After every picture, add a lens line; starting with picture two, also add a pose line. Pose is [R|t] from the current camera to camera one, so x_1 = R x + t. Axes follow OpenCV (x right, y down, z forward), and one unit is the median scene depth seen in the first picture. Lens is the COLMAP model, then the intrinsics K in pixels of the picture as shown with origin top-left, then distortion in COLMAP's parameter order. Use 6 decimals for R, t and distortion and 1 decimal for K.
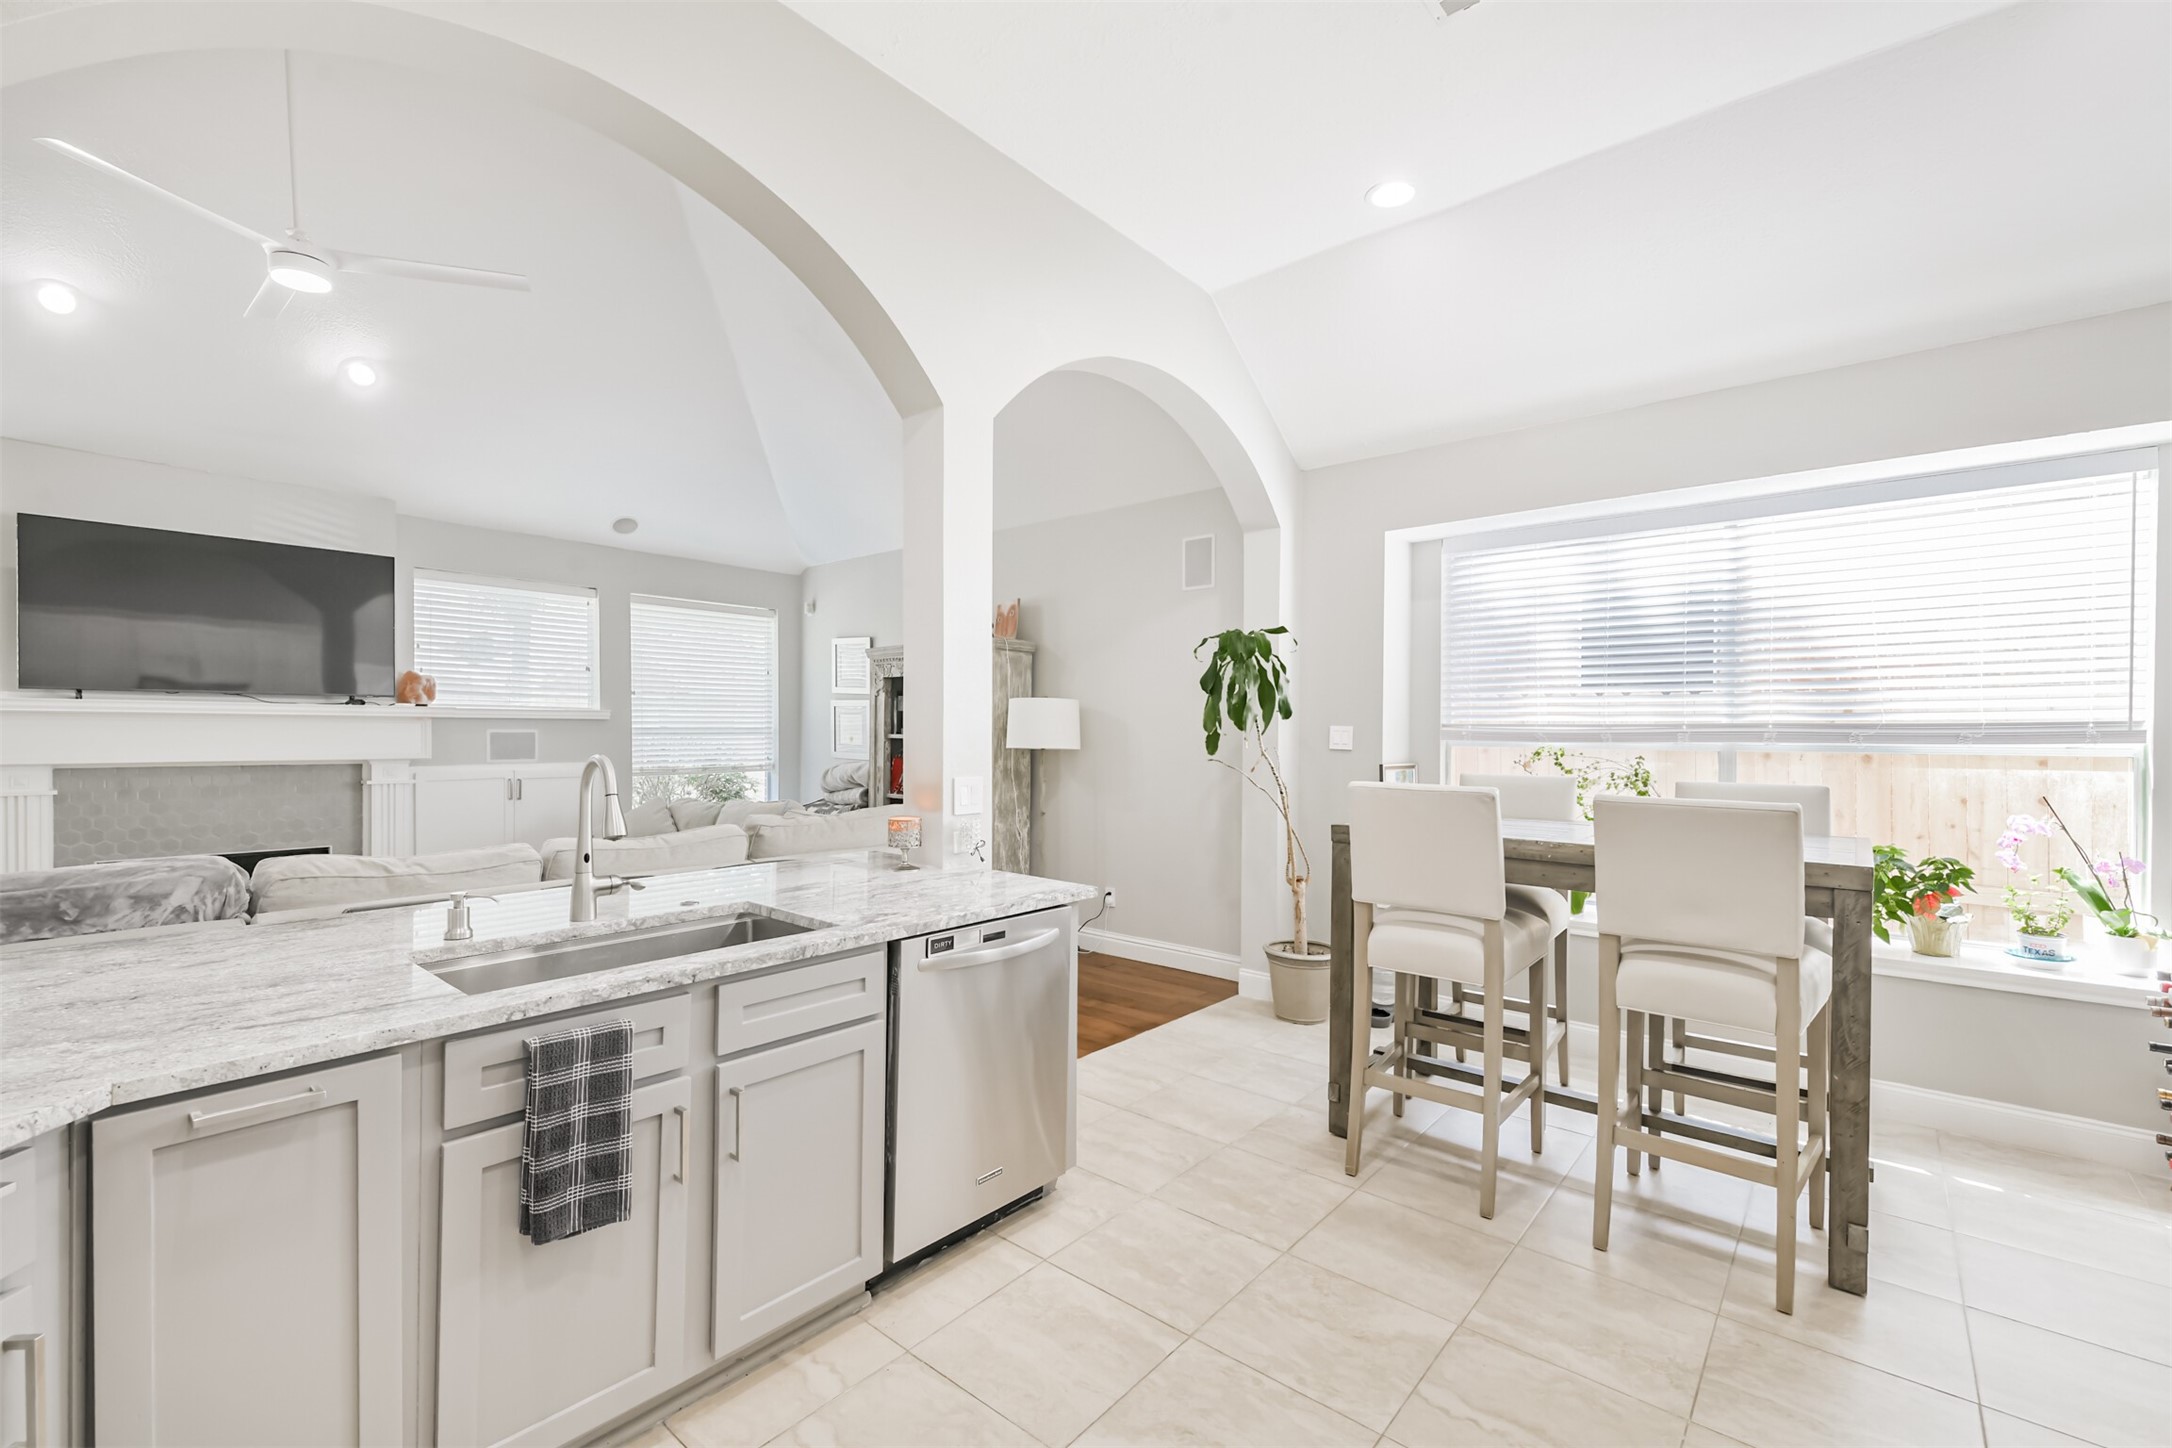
lens RADIAL K [[917.4, 0, 1069.1], [0, 917.4, 729.3], [0, 0, 1]] dist [0.021688, -0.000102]
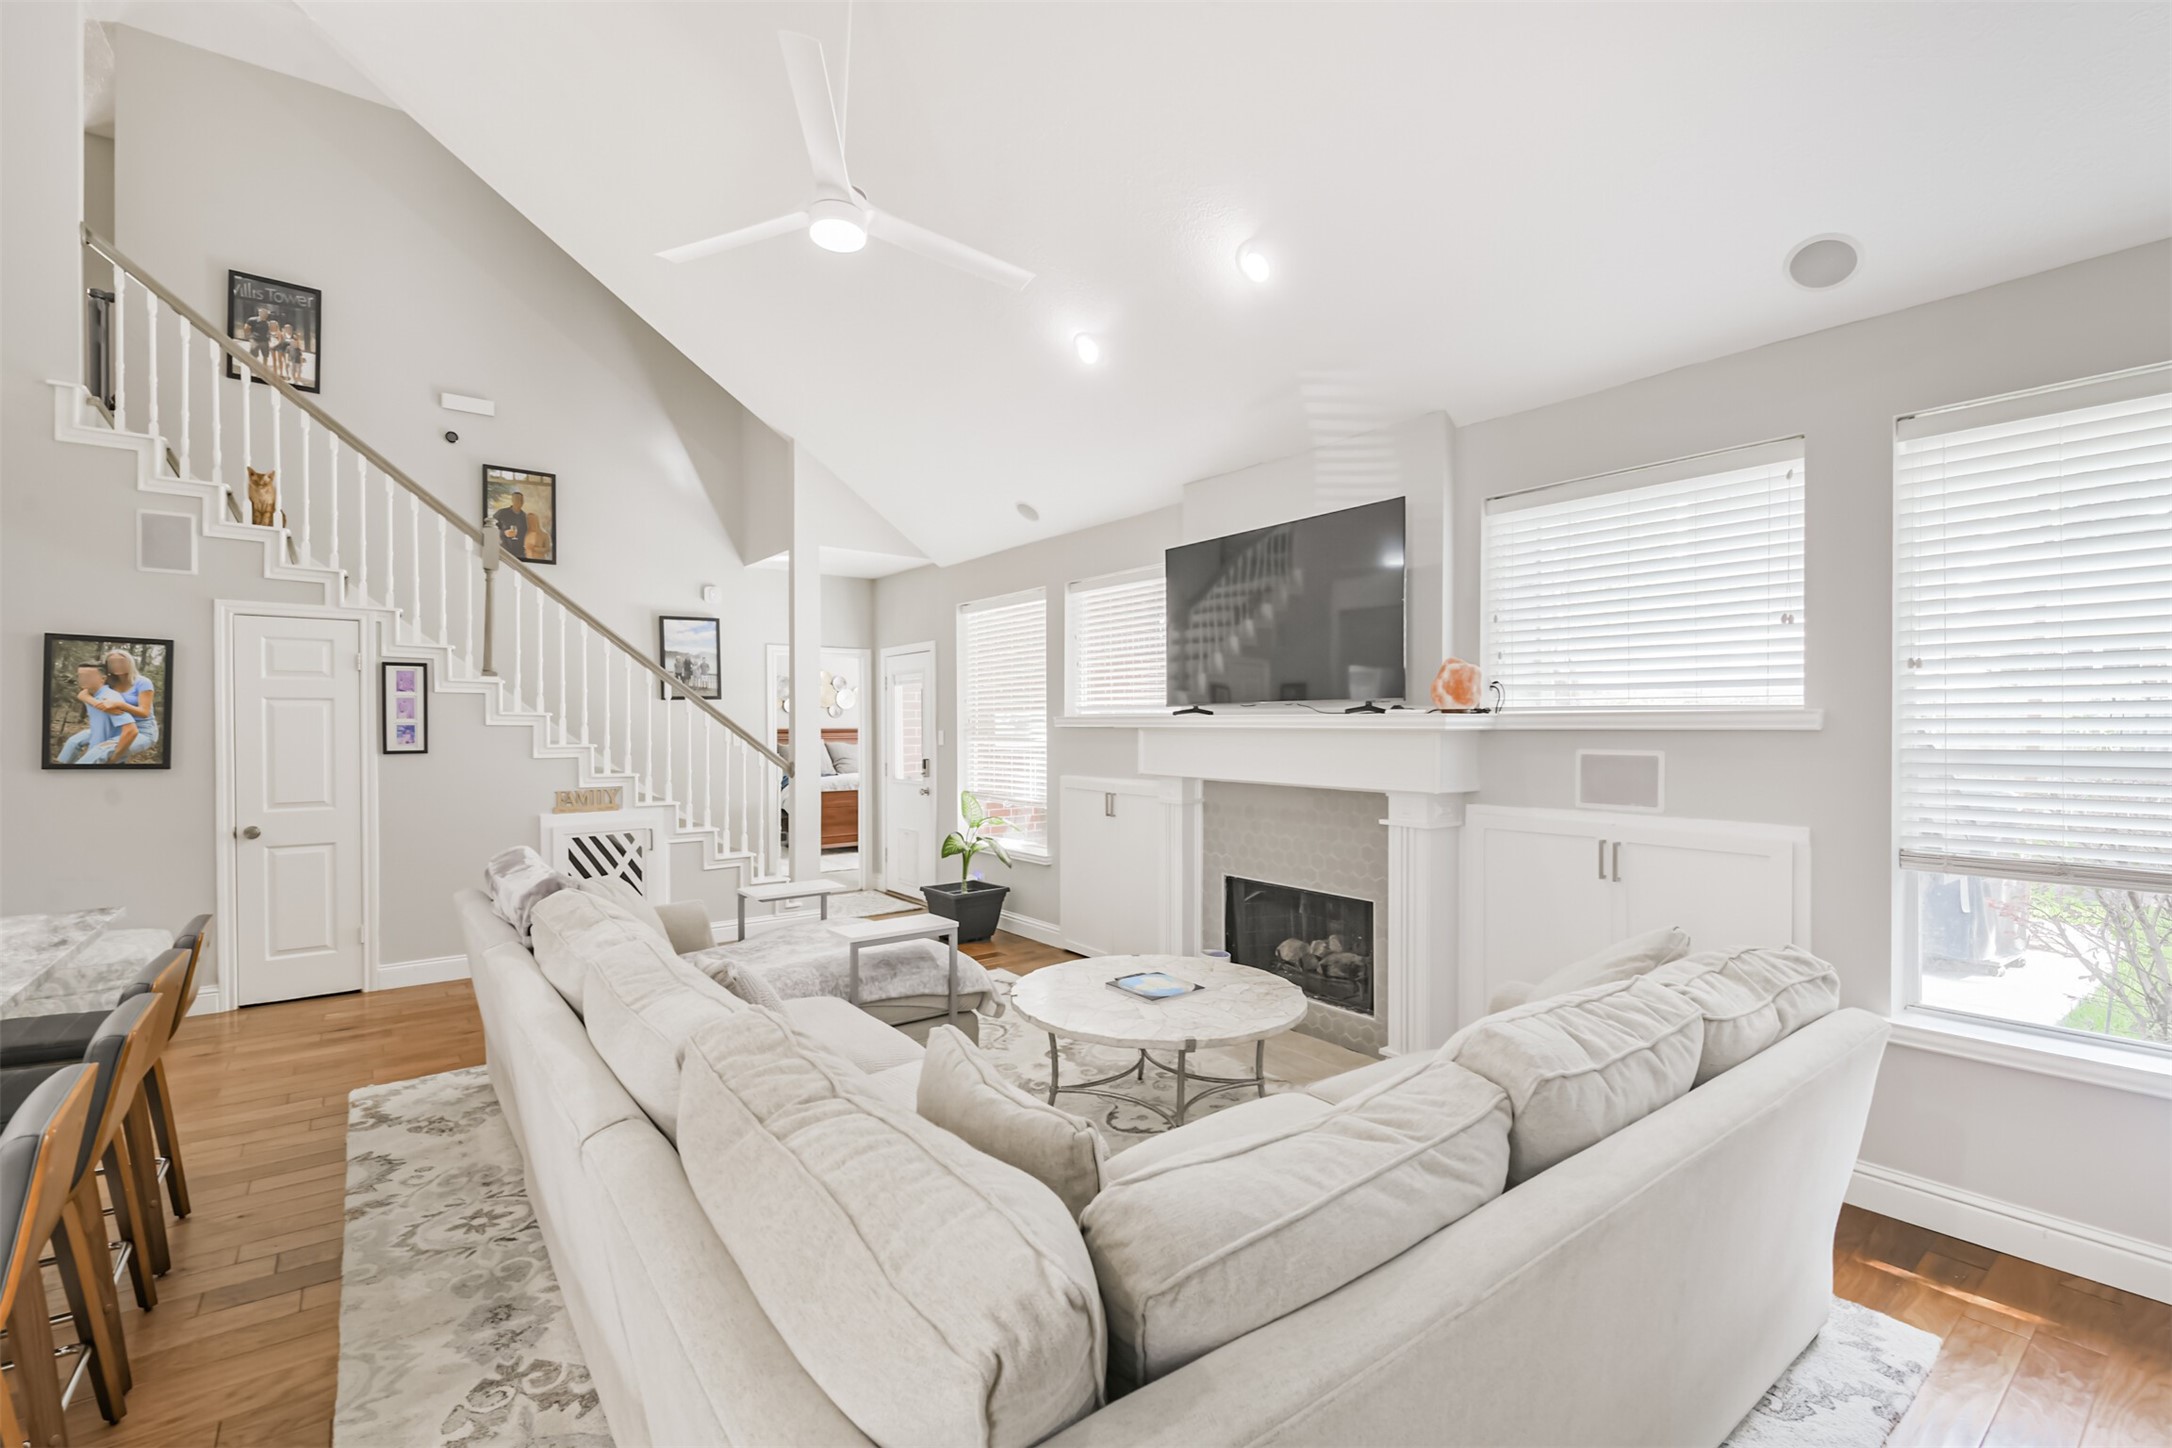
lens RADIAL K [[955.6, 0, 1090.2], [0, 955.6, 728.8], [0, 0, 1]] dist [0.017325, -0.012268]
pose [[-0.185804, 0.000310, -0.982587, 0.010527], [0.000433, 1.000000, 0.000233, -0.016152], [0.982587, -0.000383, -0.185804, 1.069363]]
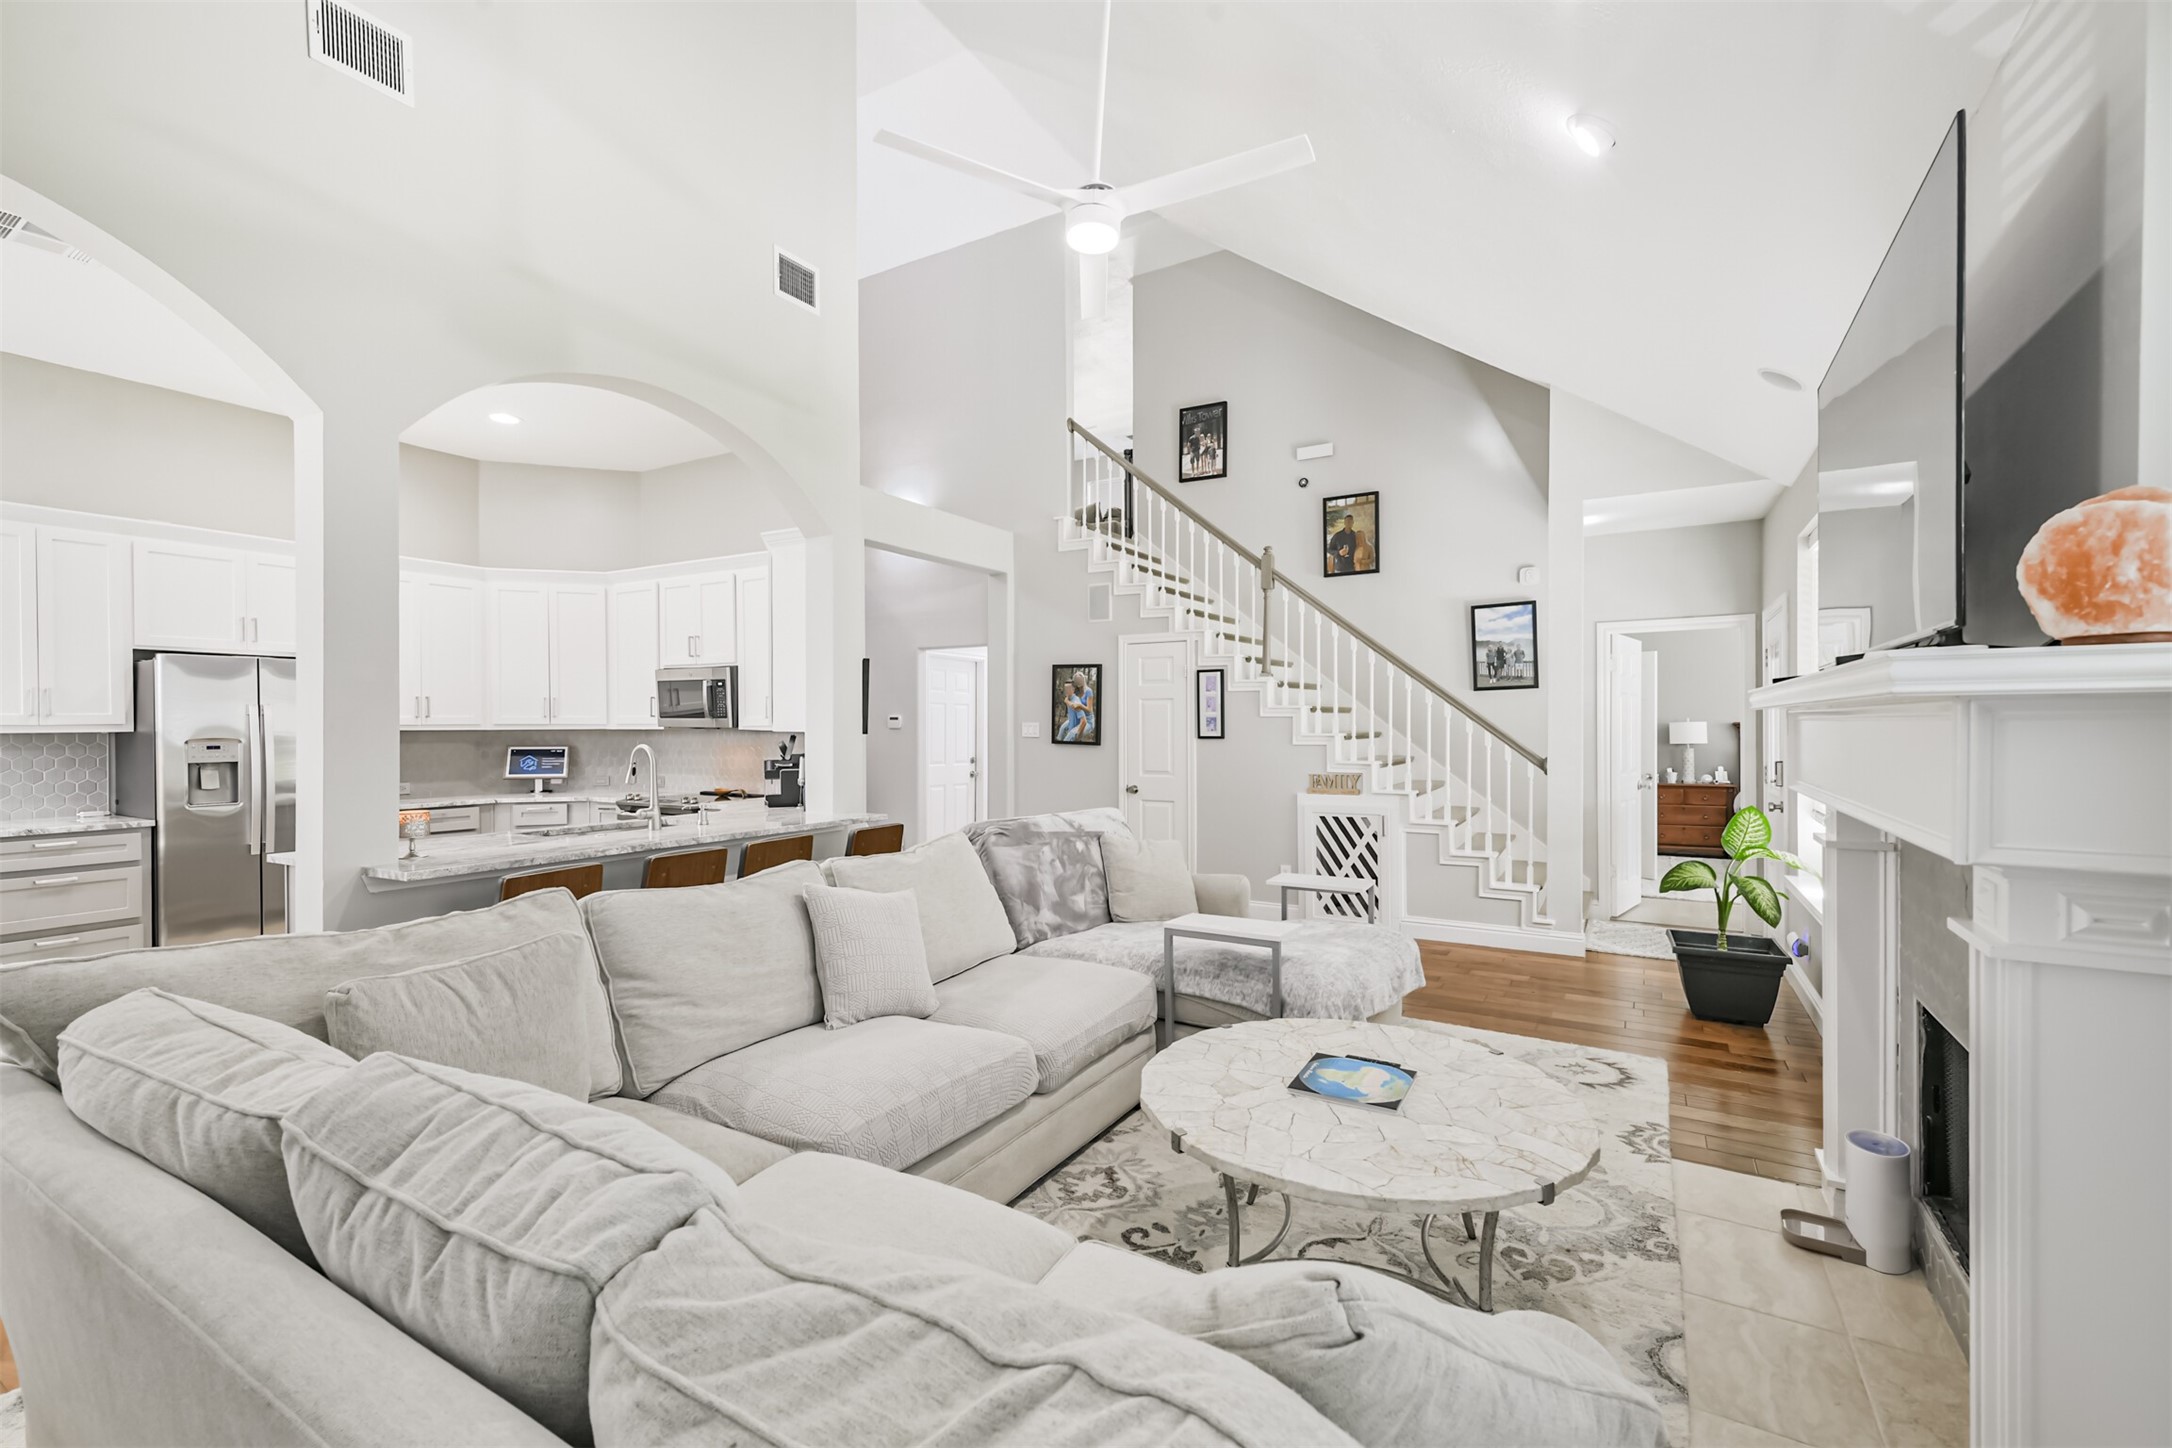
lens RADIAL K [[917.4, 0, 1069.1], [0, 917.4, 729.3], [0, 0, 1]] dist [0.021688, -0.000102]
pose [[-0.983732, -0.000760, -0.179642, -0.486015], [-0.001388, 0.999993, 0.003372, -0.005850], [0.179638, 0.003567, -0.983726, 1.436438]]
